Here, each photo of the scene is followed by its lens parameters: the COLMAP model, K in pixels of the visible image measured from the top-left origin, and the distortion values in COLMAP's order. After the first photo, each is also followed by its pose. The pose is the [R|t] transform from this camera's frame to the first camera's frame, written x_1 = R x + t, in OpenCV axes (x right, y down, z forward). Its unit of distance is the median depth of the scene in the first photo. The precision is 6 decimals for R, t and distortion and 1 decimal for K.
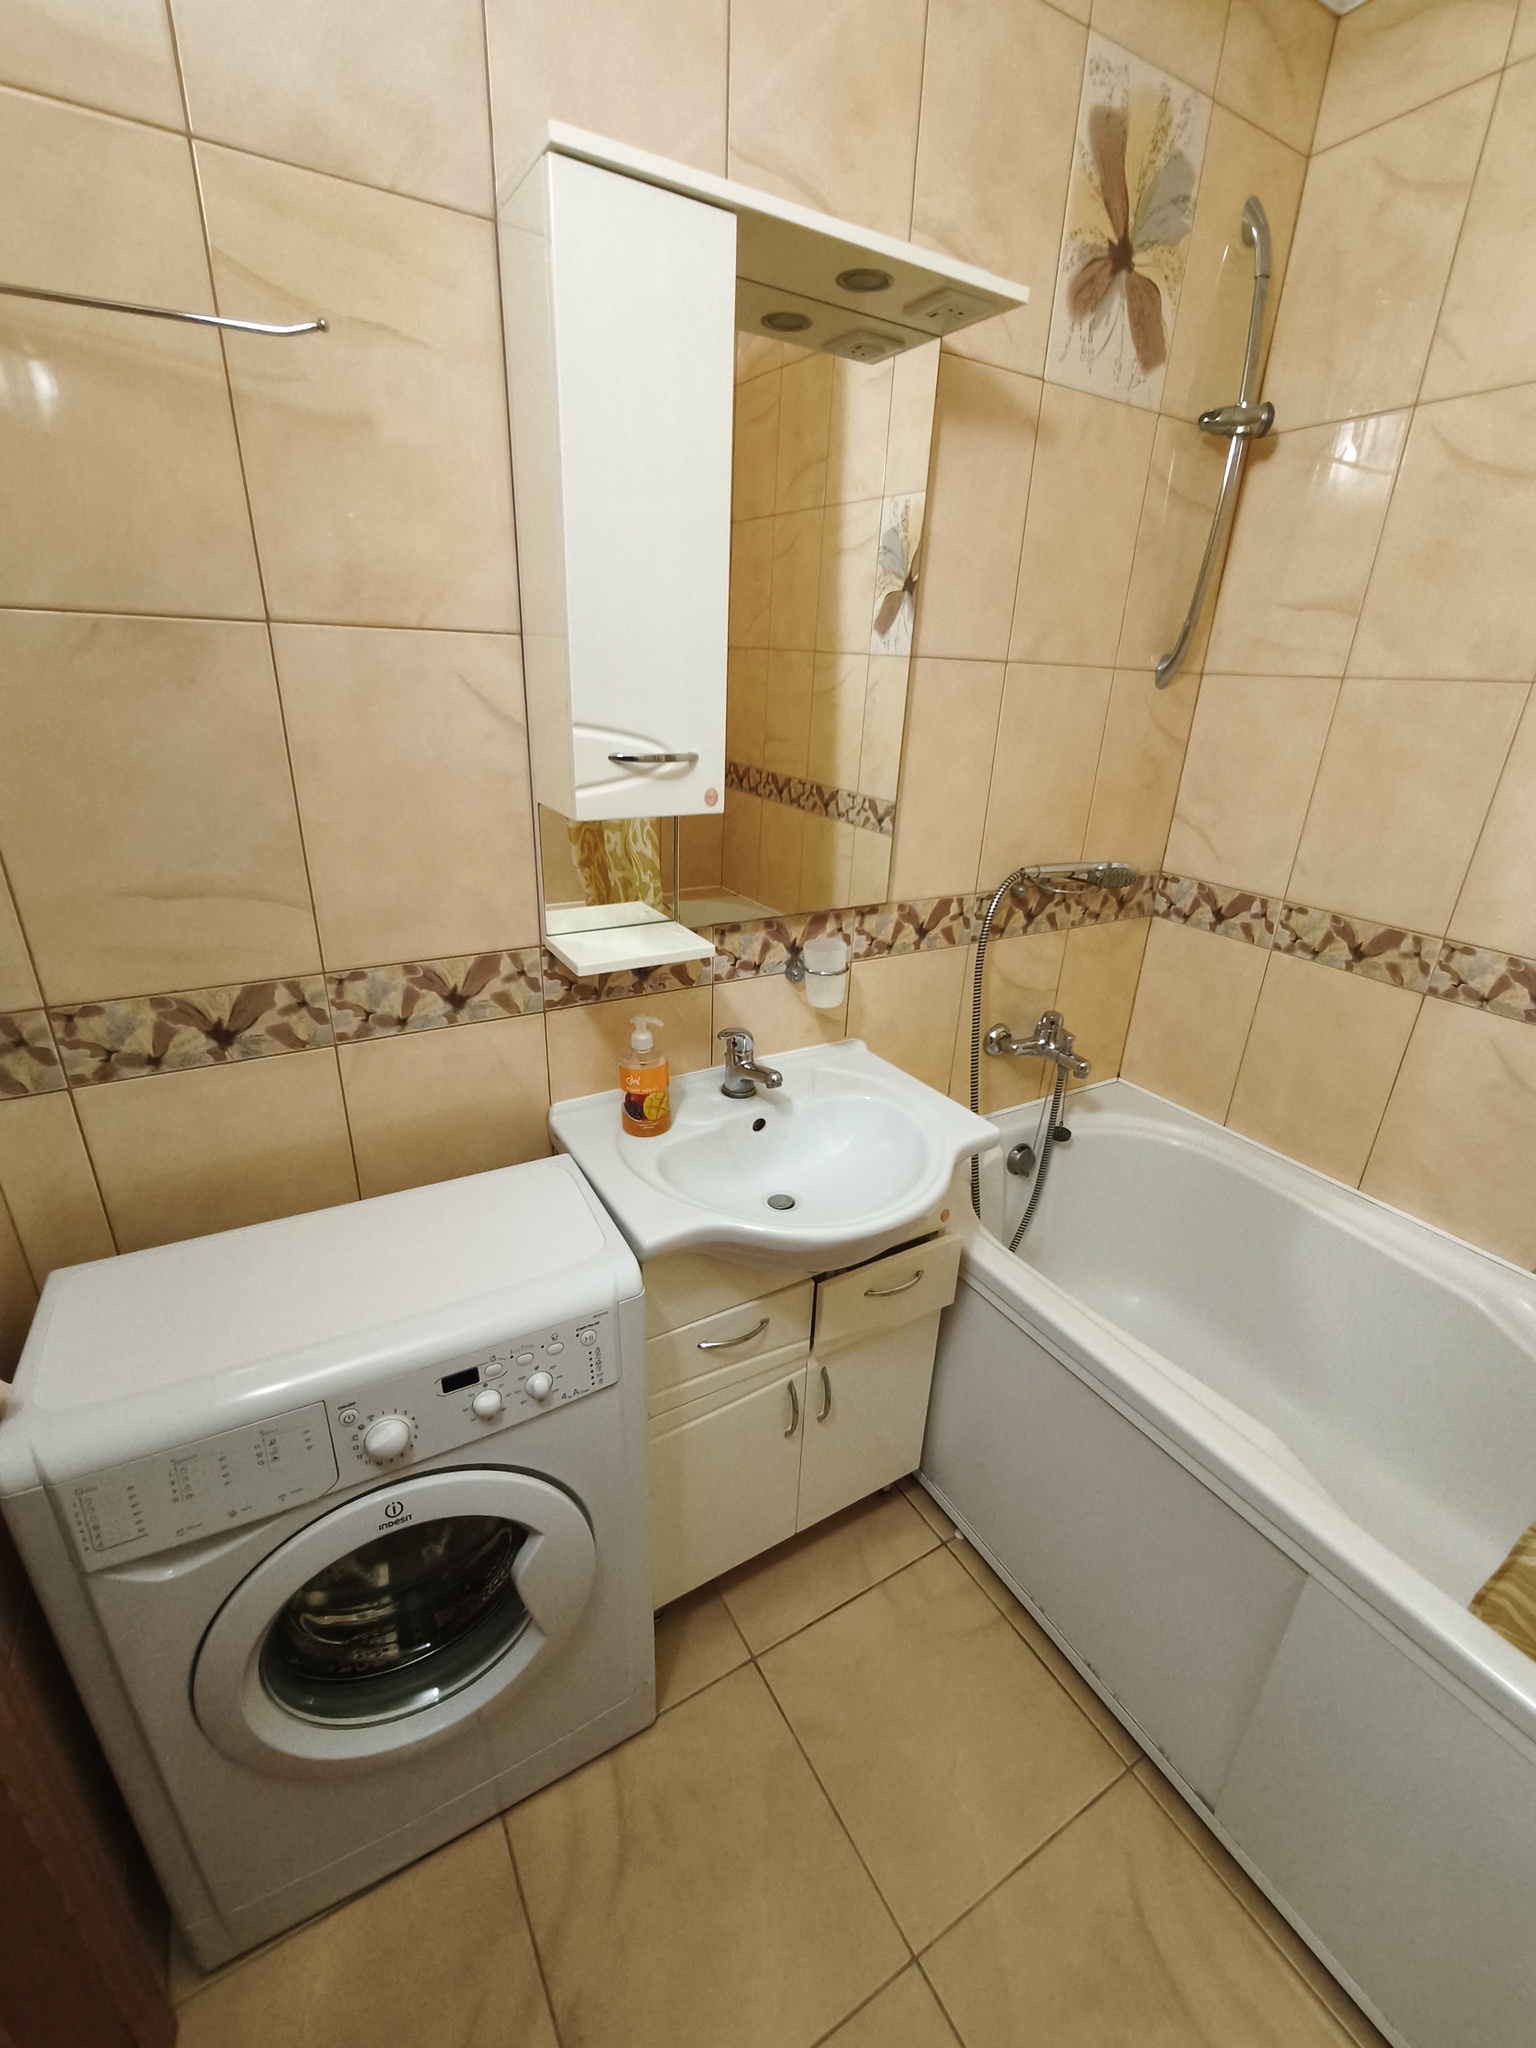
lens RADIAL K [[858.8, 0, 767.9], [0, 858.8, 1021.6], [0, 0, 1]] dist [-0.004928, 0.000543]
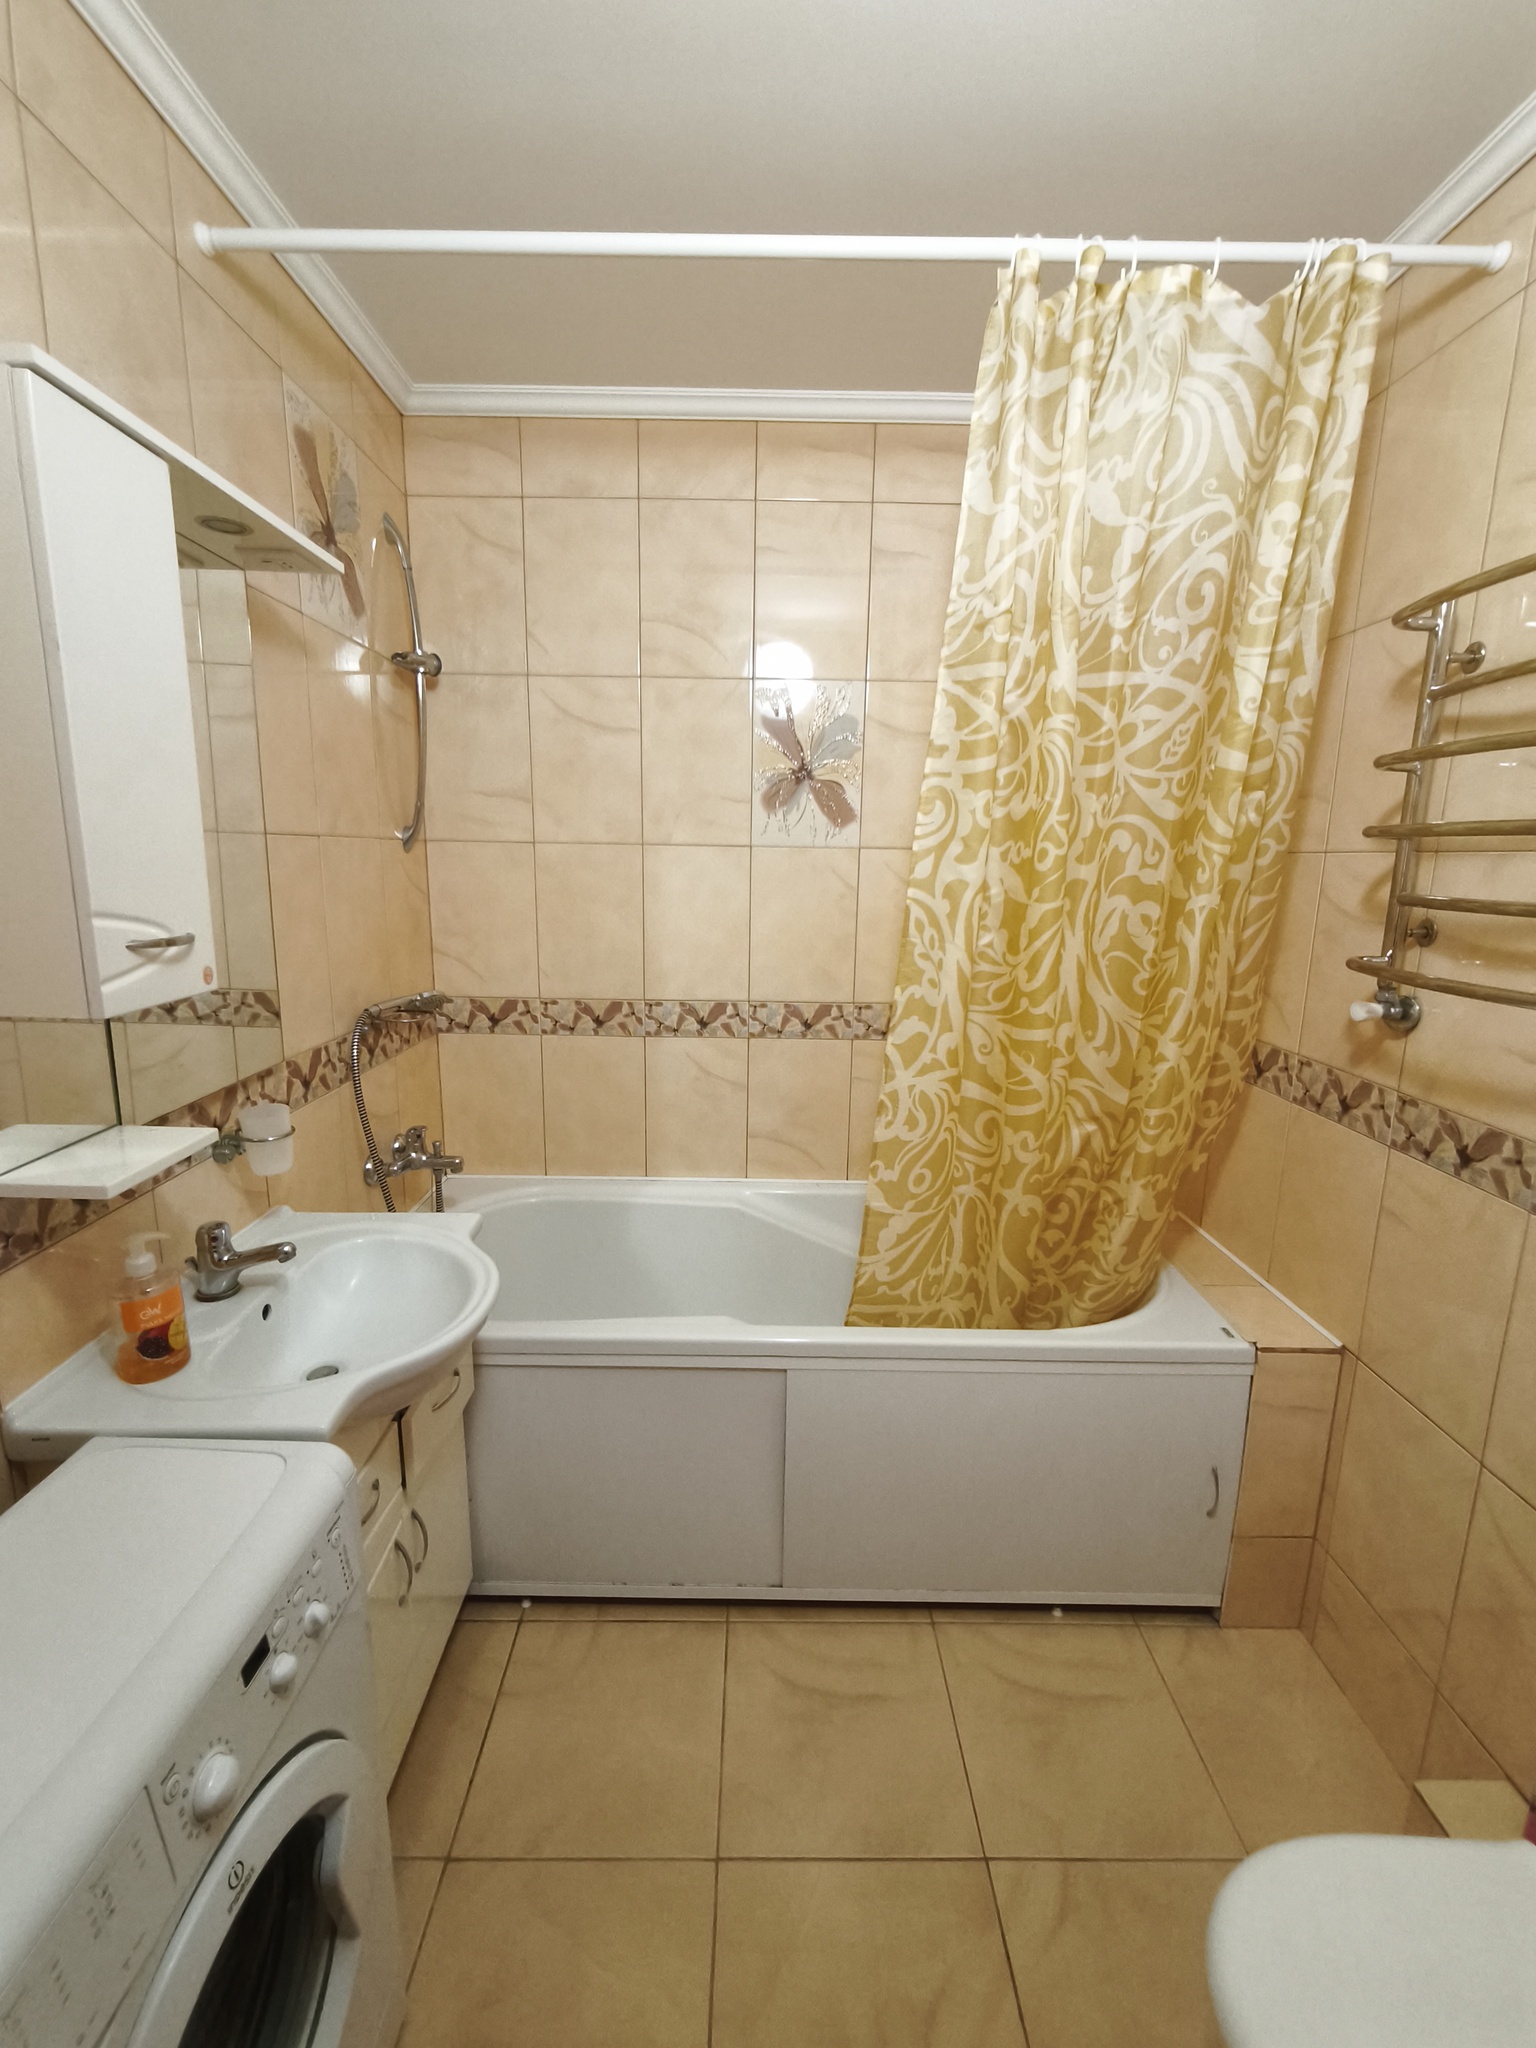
lens RADIAL K [[858.8, 0, 755.9], [0, 858.8, 1022.4], [0, 0, 1]] dist [-0.004928, 0.000543]
pose [[0.512159, -0.191861, 0.837187, -0.417882], [0.325805, 0.945278, 0.017318, -0.017899], [-0.794698, 0.263890, 0.546642, -0.010576]]
